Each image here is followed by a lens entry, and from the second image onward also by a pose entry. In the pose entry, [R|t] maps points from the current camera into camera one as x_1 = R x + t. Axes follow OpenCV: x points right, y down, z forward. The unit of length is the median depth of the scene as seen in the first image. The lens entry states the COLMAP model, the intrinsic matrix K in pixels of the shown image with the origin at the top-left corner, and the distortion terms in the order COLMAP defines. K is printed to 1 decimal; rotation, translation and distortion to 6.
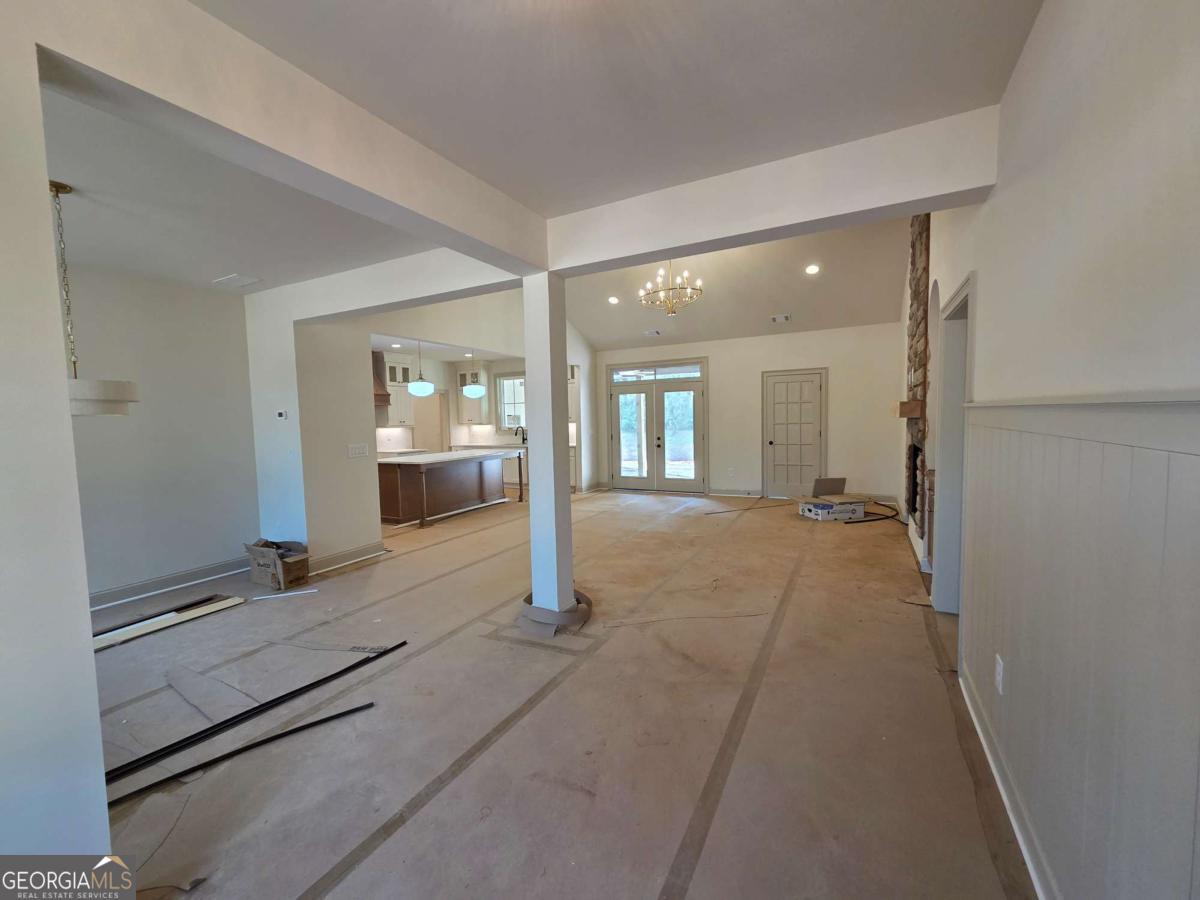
lens RADIAL K [[494.0, 0, 602.0], [0, 494.0, 452.0], [0, 0, 1]] dist [0.002516, -0.000091]
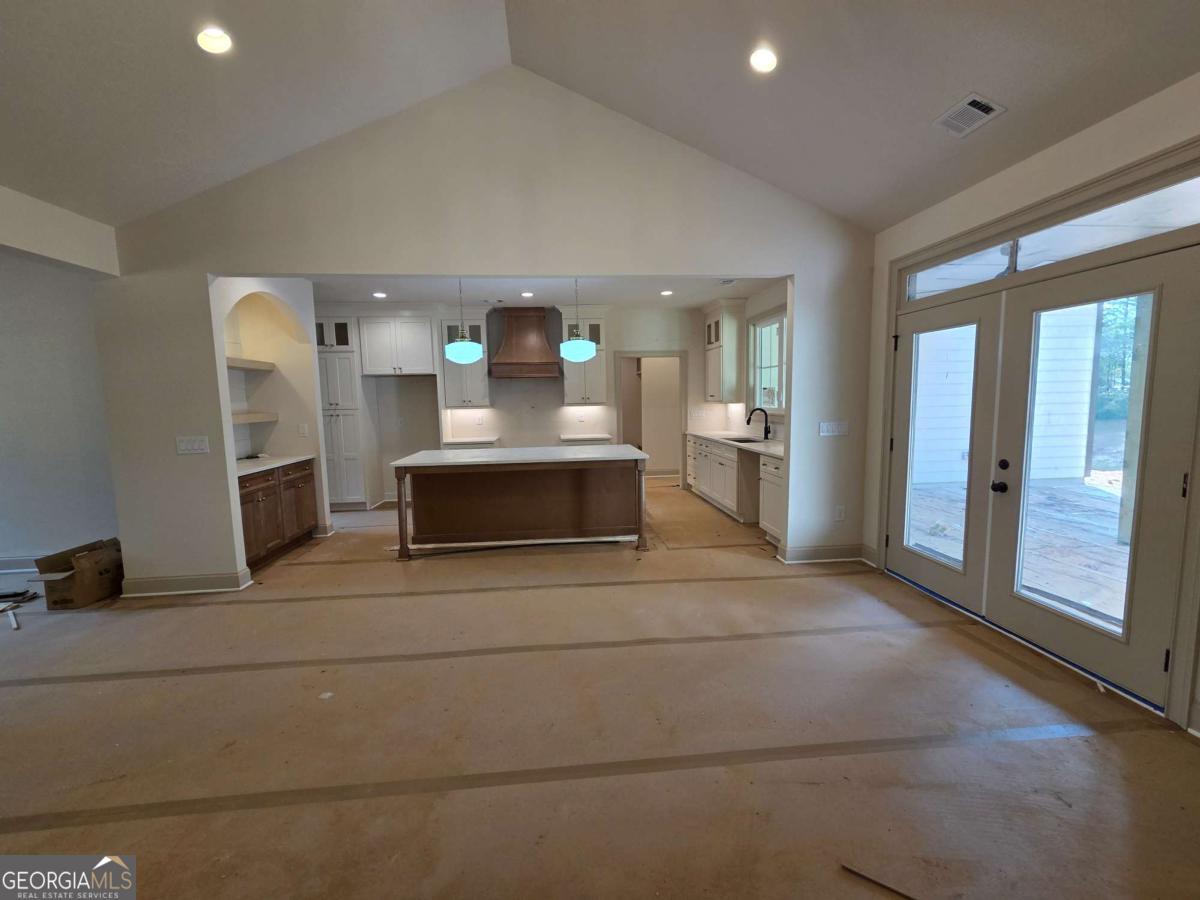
lens RADIAL K [[494.0, 0, 596.6], [0, 494.0, 446.5], [0, 0, 1]] dist [0.002516, -0.000091]
pose [[0.532375, 0.097565, -0.840867, 0.239837], [-0.051795, 0.995229, 0.082683, -0.050814], [0.844923, -0.000466, 0.534888, 0.613070]]
